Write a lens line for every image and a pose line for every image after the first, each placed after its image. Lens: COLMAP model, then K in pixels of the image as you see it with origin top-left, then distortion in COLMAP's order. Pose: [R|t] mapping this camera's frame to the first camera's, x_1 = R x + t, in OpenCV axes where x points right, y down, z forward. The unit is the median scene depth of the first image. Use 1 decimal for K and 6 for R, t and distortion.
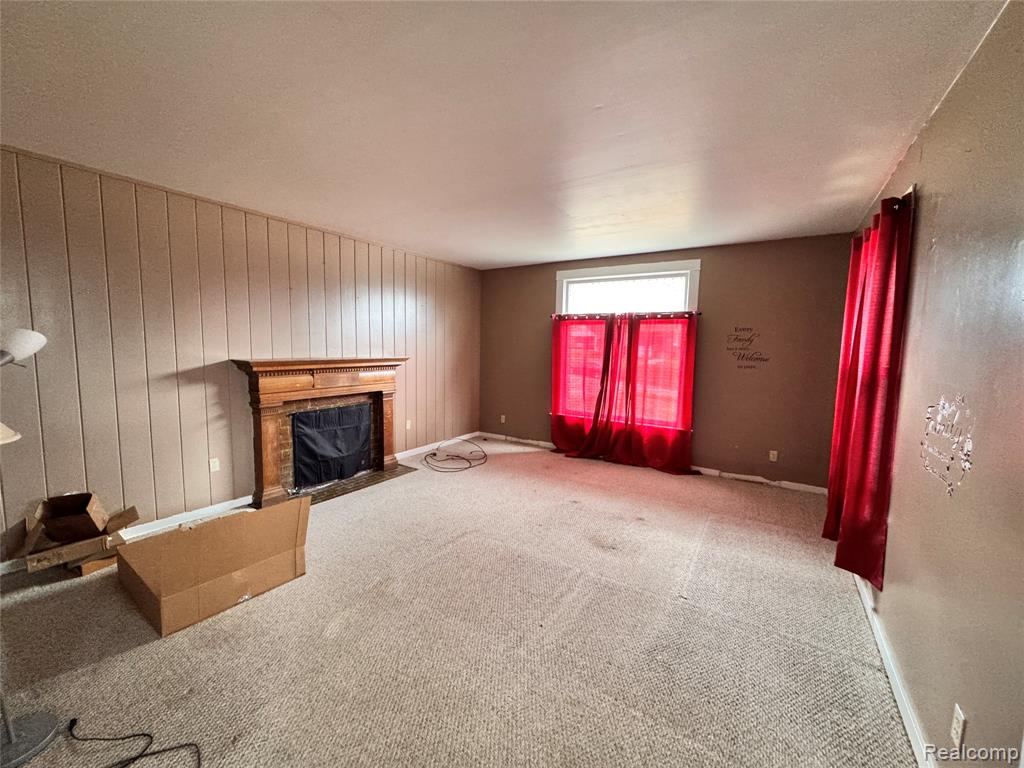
lens RADIAL K [[409.1, 0, 509.2], [0, 409.1, 384.5], [0, 0, 1]] dist [-0.001798, -0.000061]
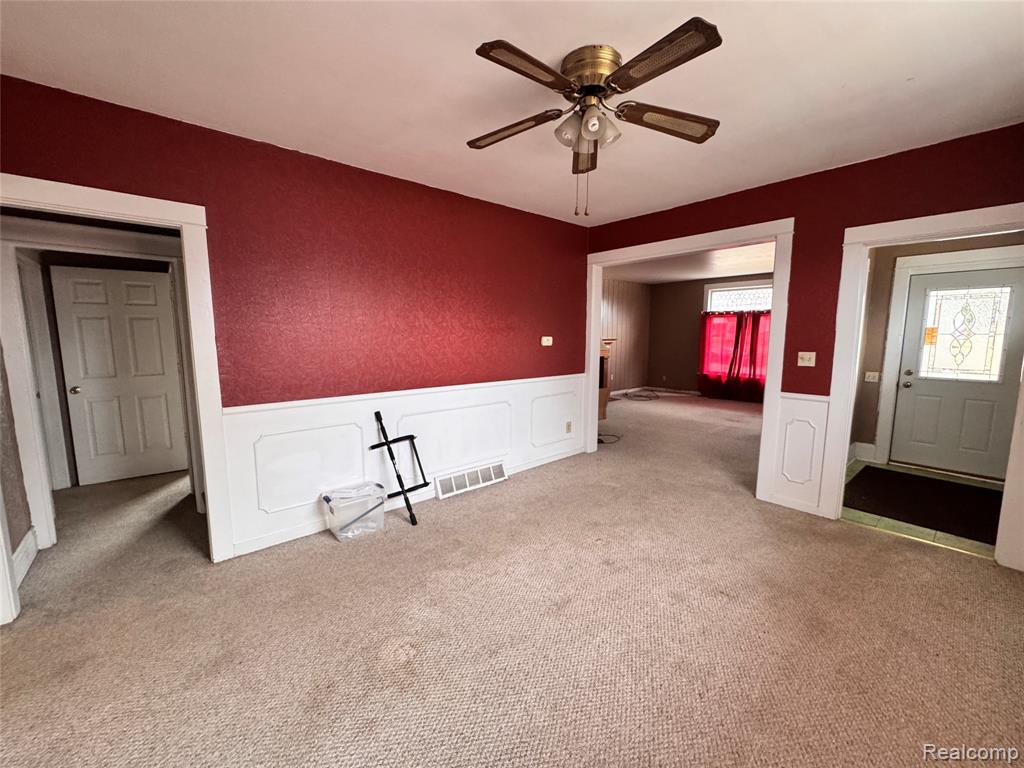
lens RADIAL K [[409.1, 0, 516.0], [0, 409.1, 382.3], [0, 0, 1]] dist [-0.001798, -0.000061]
pose [[0.965010, 0.015494, -0.261755, -0.182770], [-0.009568, 0.999669, 0.023899, 0.082038], [0.262039, -0.020558, 0.964838, -0.803183]]
